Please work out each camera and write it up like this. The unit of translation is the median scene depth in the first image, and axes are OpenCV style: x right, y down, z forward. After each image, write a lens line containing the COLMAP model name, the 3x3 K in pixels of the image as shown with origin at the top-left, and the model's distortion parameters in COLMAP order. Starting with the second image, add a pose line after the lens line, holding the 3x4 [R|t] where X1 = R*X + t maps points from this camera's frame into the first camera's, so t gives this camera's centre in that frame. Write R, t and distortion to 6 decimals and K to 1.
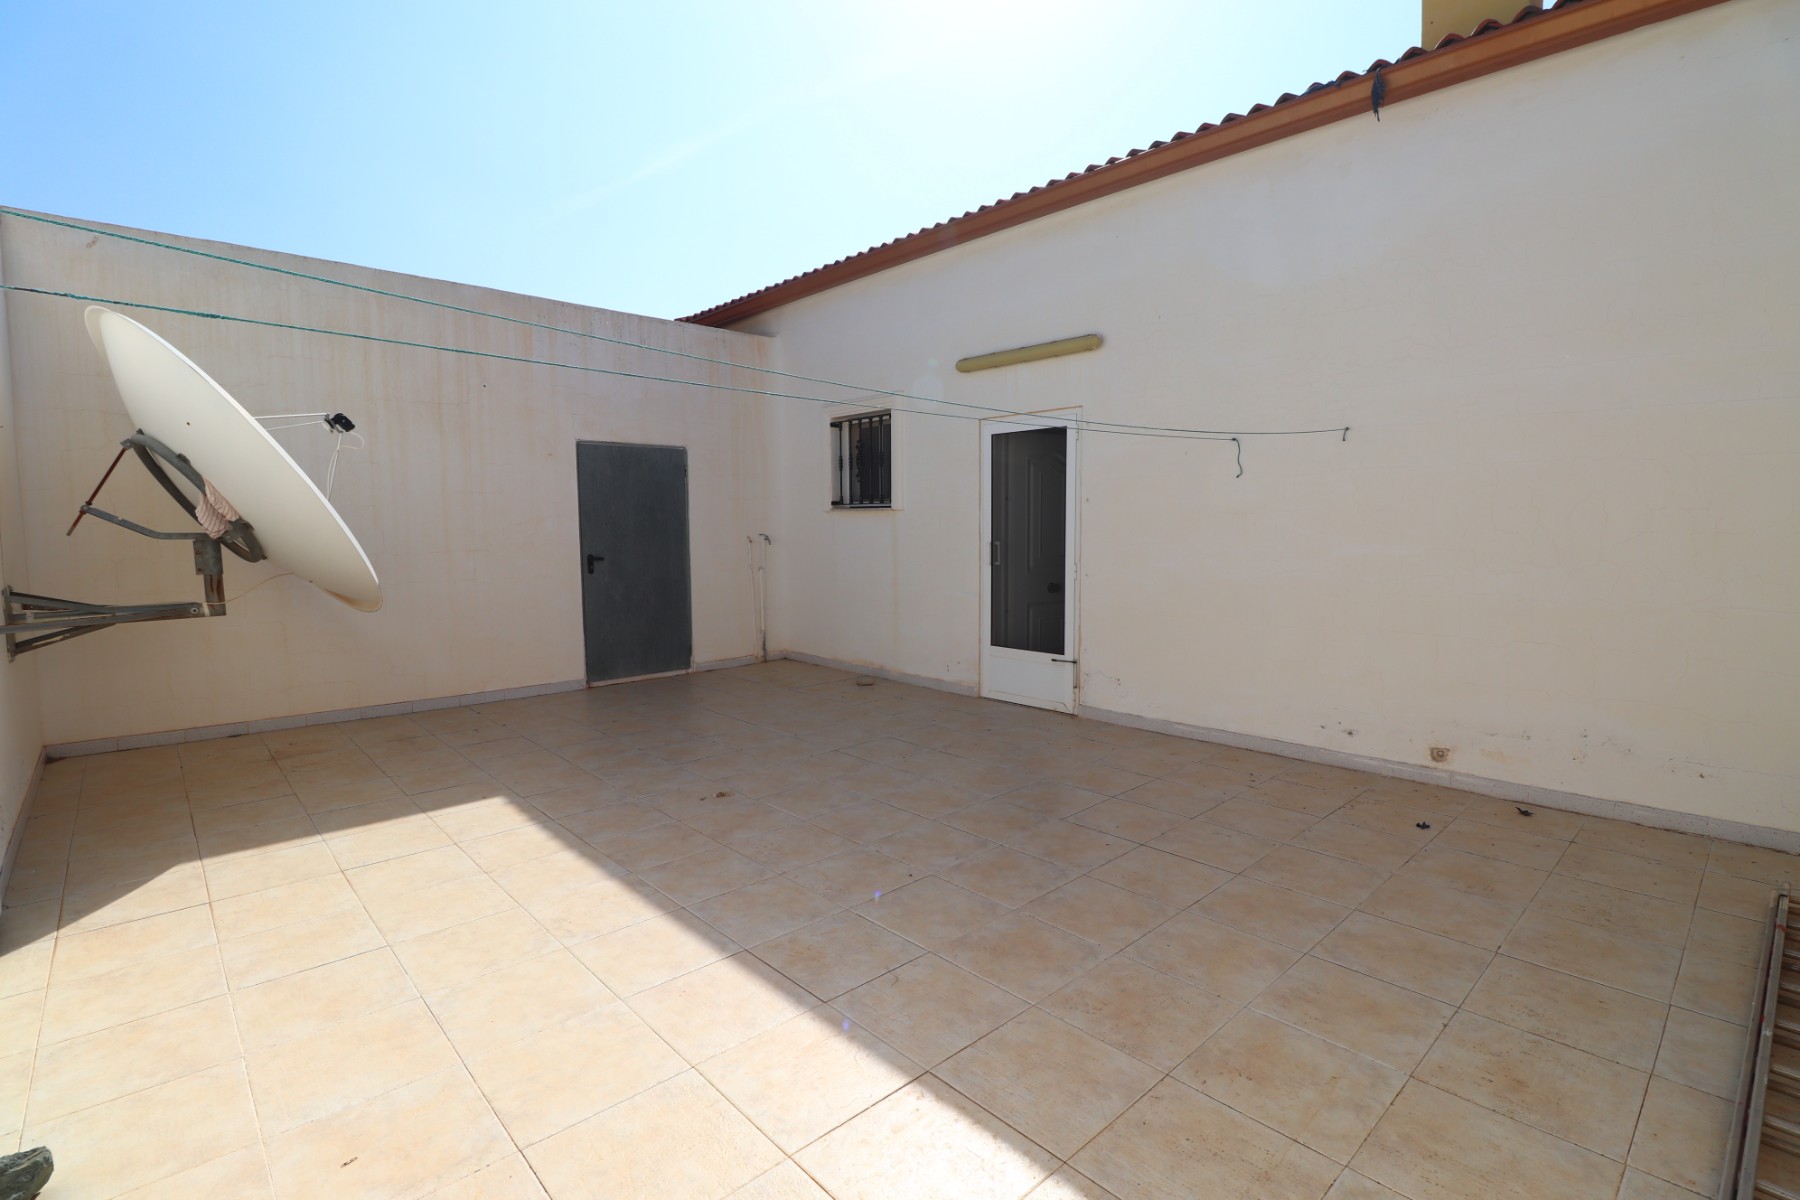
lens RADIAL K [[839.2, 0, 907.9], [0, 839.2, 588.0], [0, 0, 1]] dist [0.002968, -0.015456]
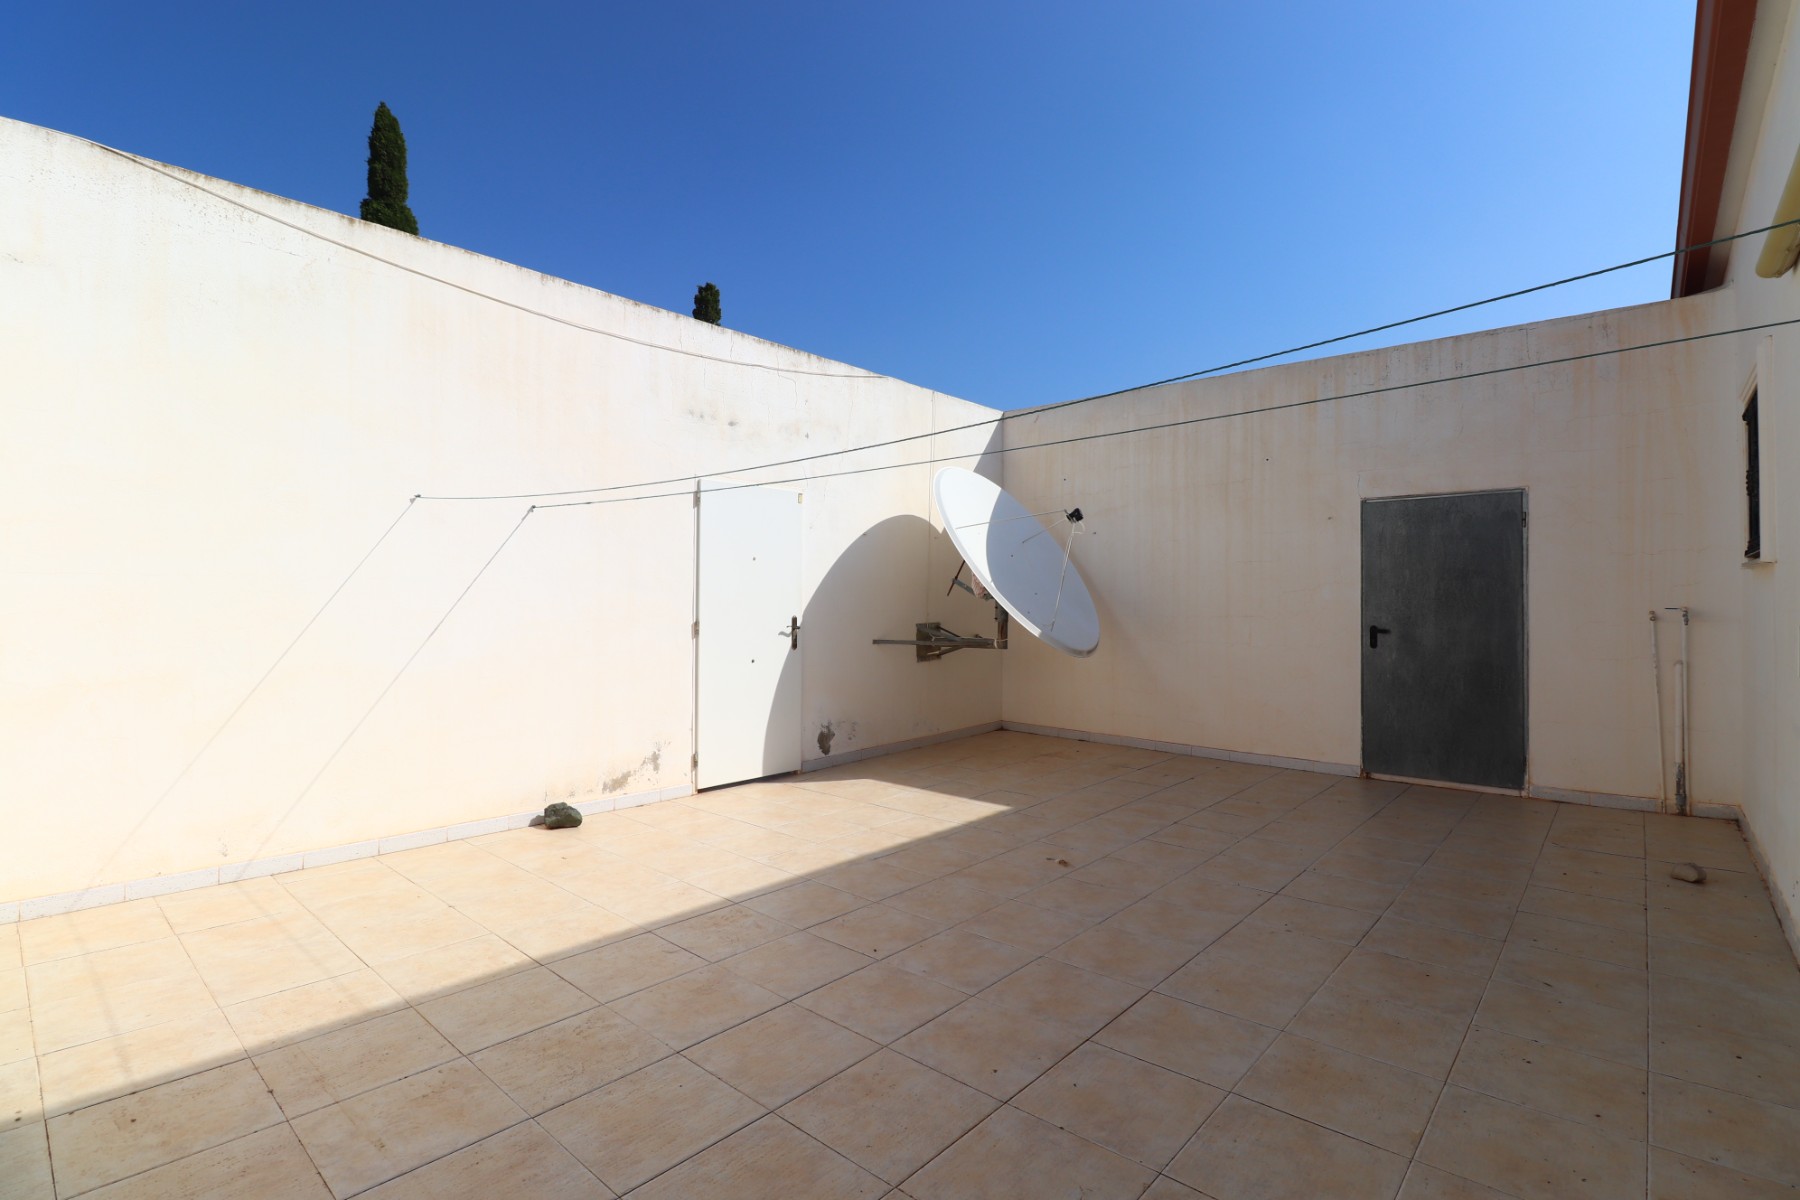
lens RADIAL K [[839.2, 0, 907.9], [0, 839.2, 588.0], [0, 0, 1]] dist [0.002968, -0.015456]
pose [[0.090592, -0.008411, -0.995853, 0.460948], [-0.081824, 0.996521, -0.015860, -0.026091], [0.992521, 0.082921, 0.089588, 0.442912]]
